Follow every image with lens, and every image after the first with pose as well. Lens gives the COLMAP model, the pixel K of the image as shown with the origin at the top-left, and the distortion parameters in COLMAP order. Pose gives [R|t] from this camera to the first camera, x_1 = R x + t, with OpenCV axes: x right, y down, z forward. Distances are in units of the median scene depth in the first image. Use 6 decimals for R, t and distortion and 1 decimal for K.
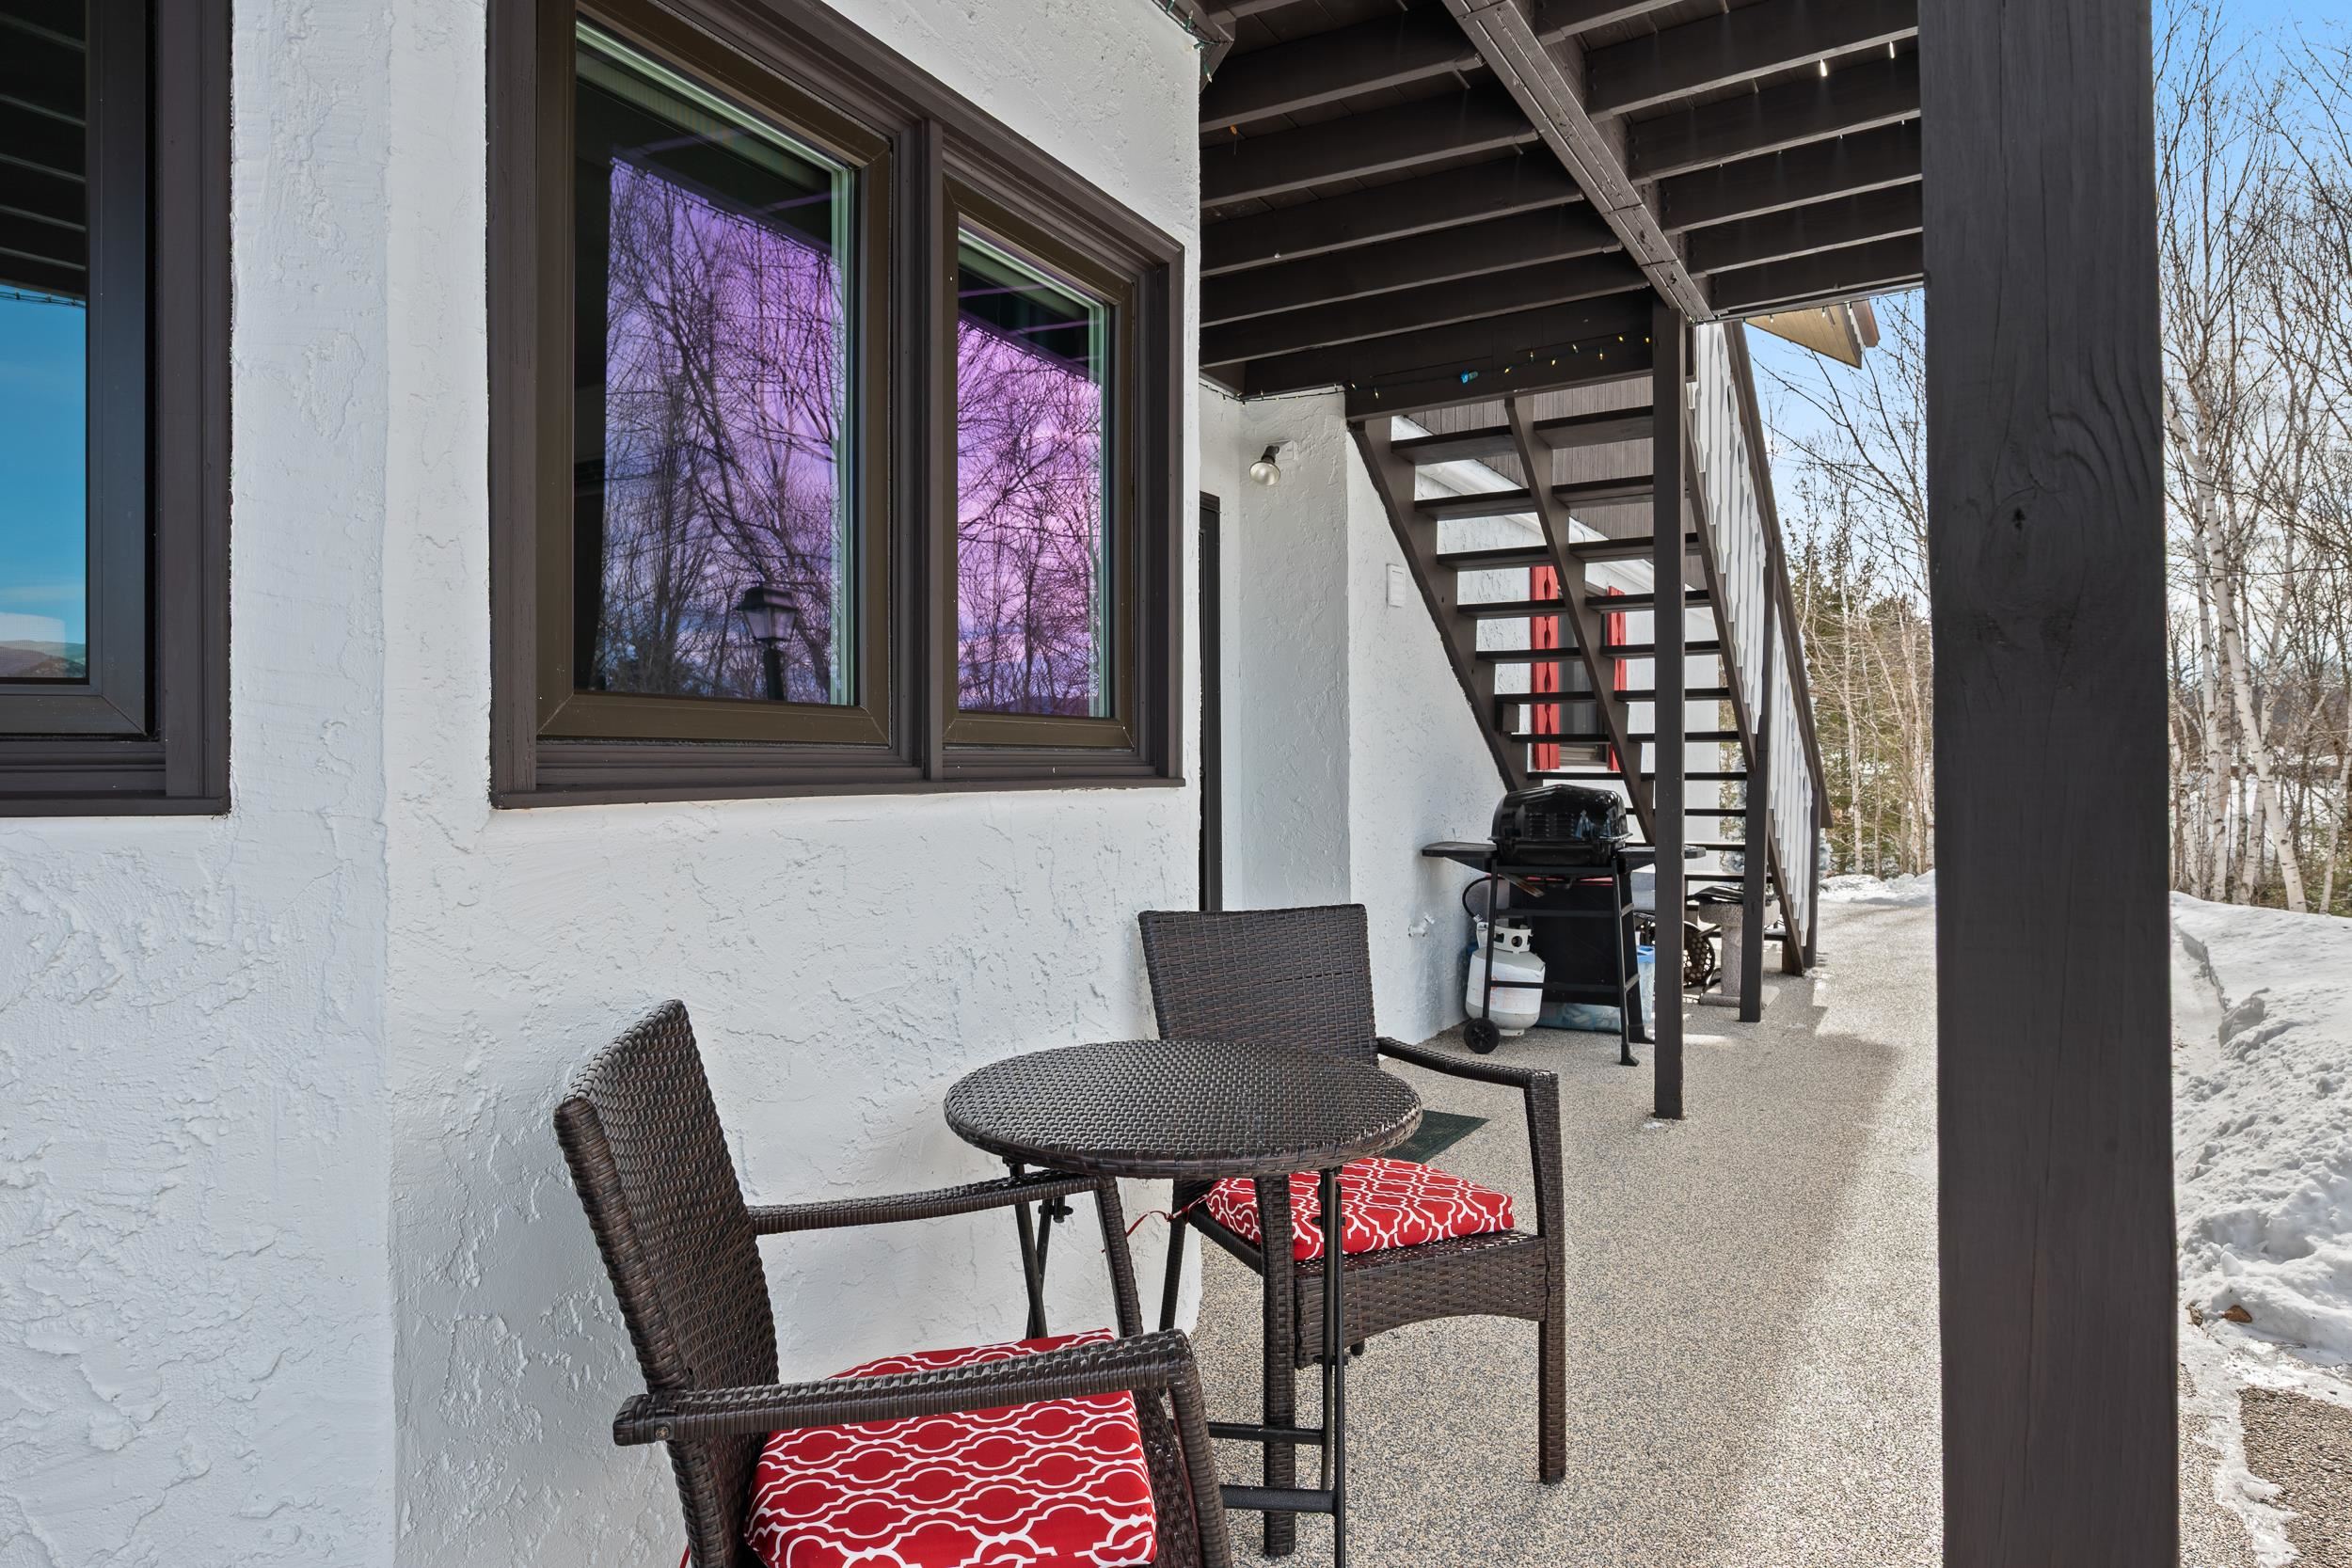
lens RADIAL K [[1365.4, 0, 1177.2], [0, 1365.4, 752.3], [0, 0, 1]] dist [0.023956, 0.000196]
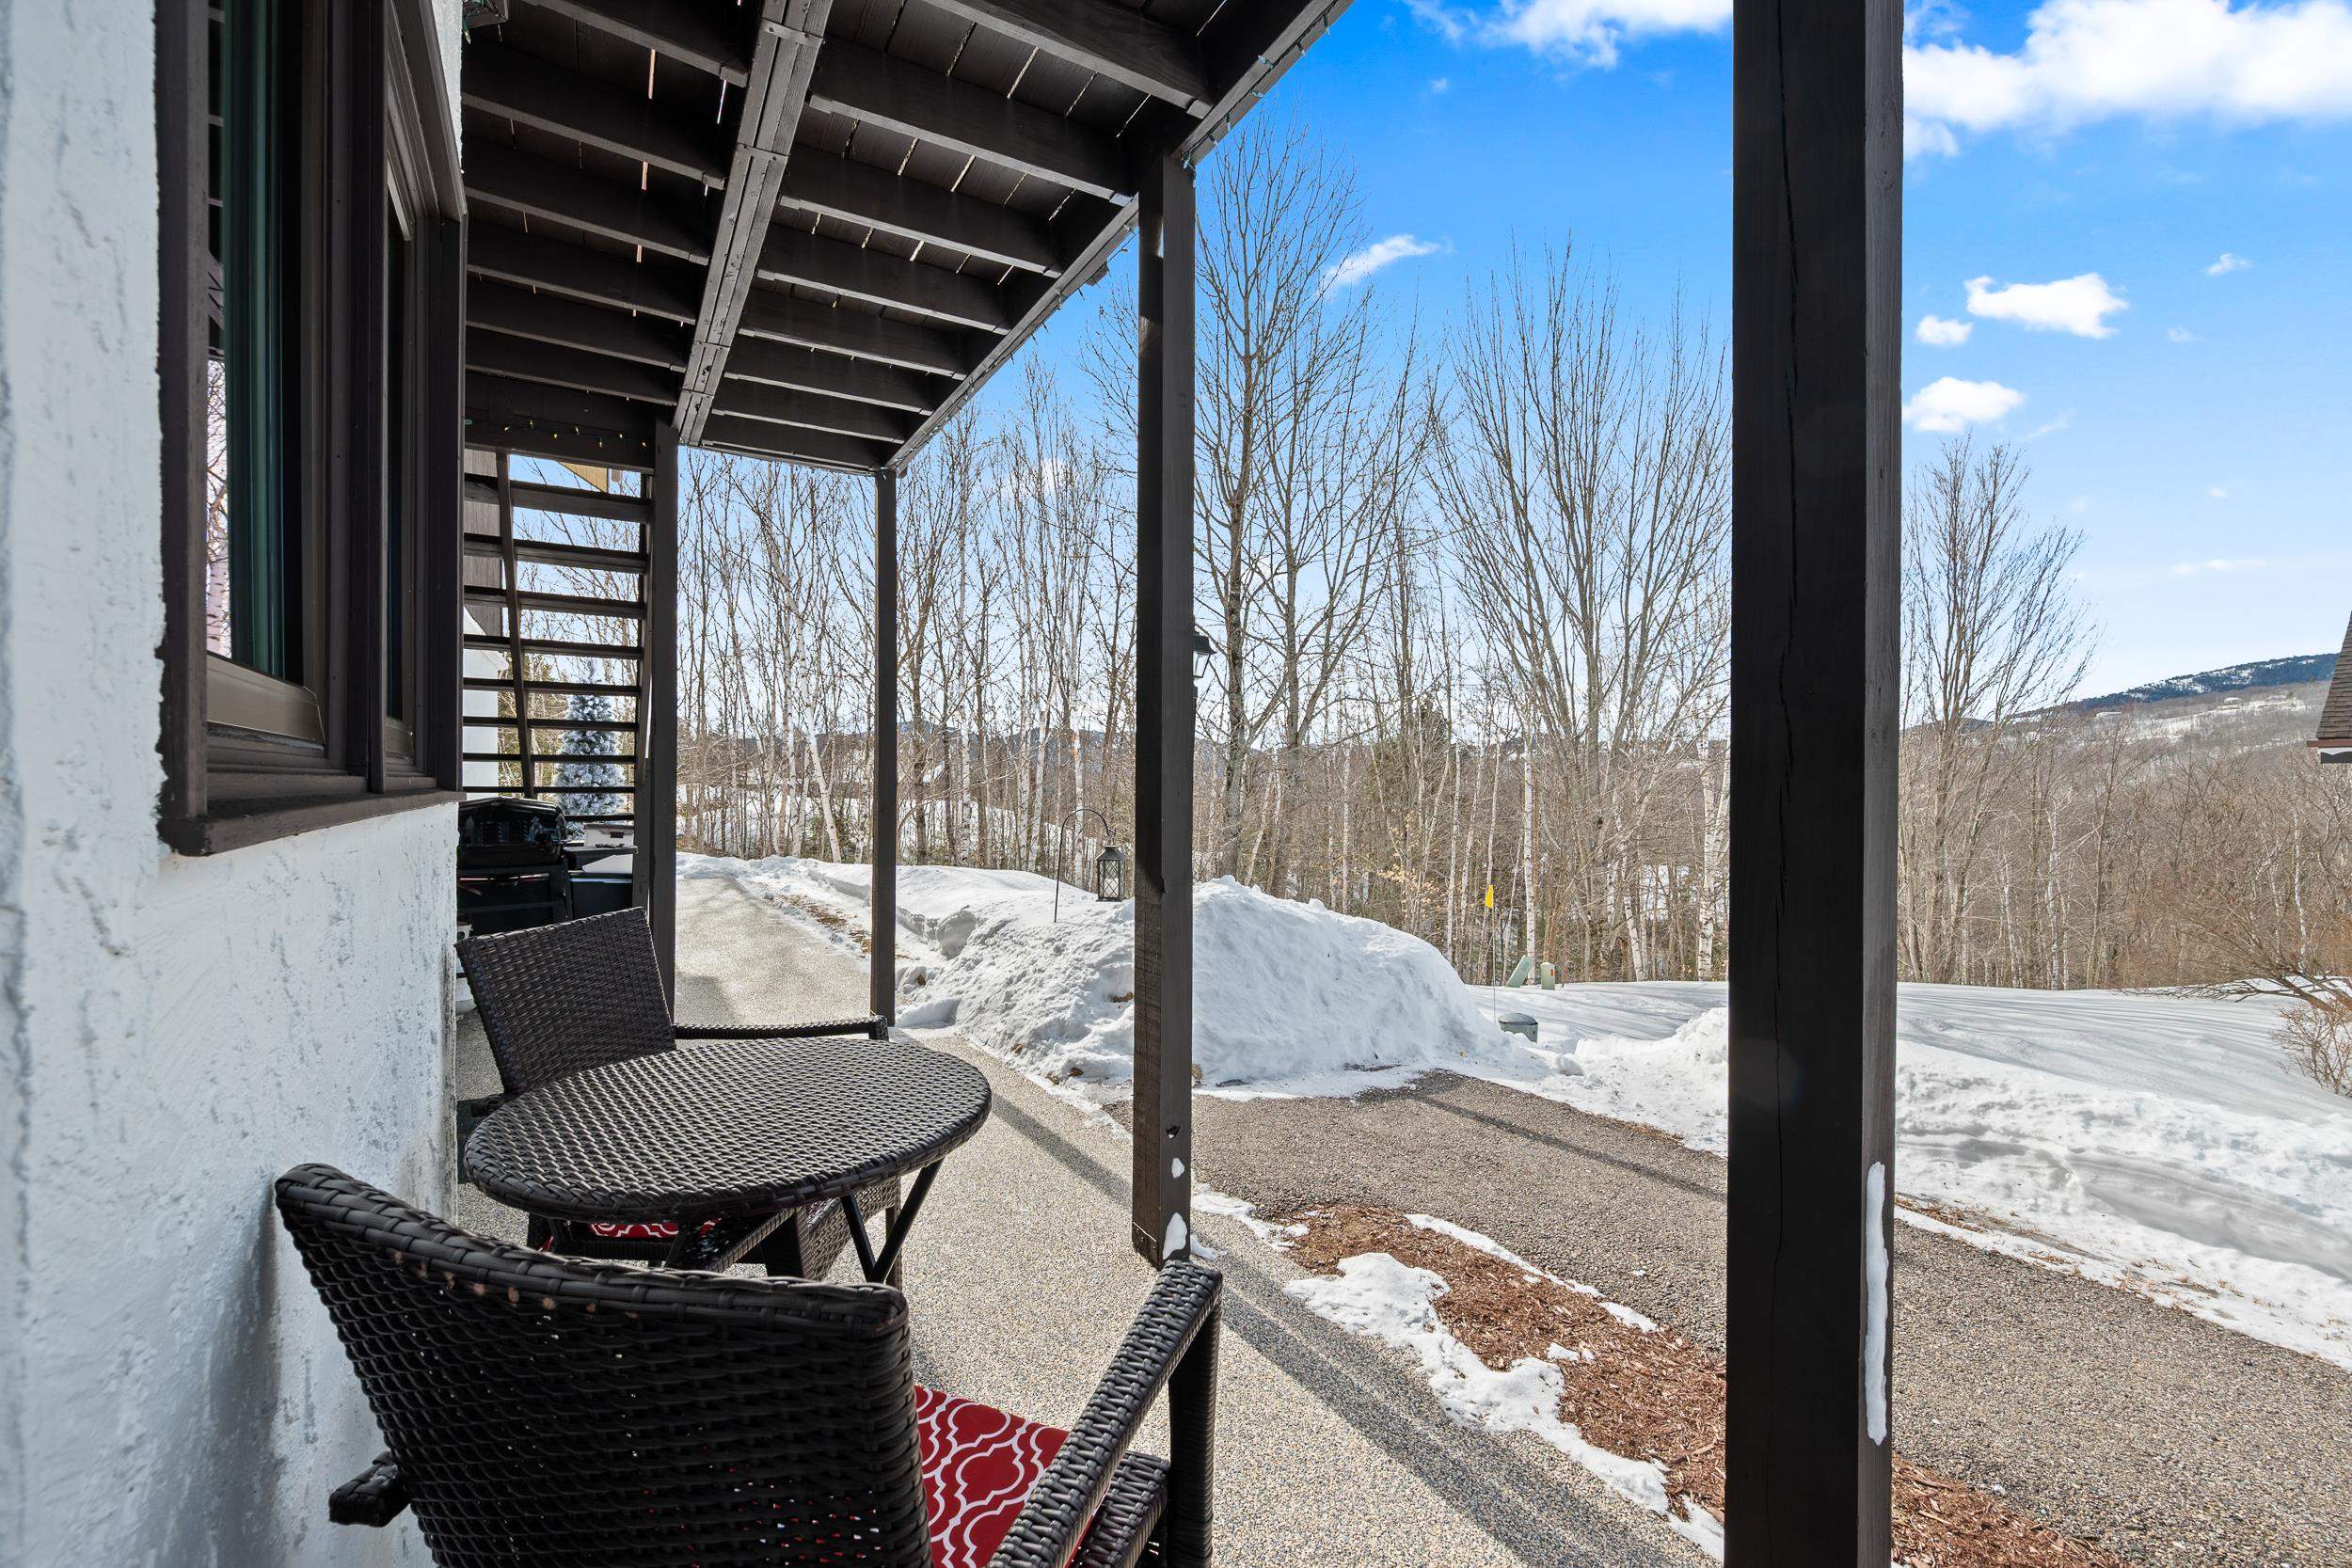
lens RADIAL K [[929.8, 0, 1176.0], [0, 929.8, 784.0], [0, 0, 1]] dist [0.000056, 0.000168]
pose [[0.481112, 0.010176, 0.876600, -0.224817], [-0.019996, 0.999800, -0.000631, 0.003925], [-0.876431, -0.017225, 0.481219, 0.203952]]
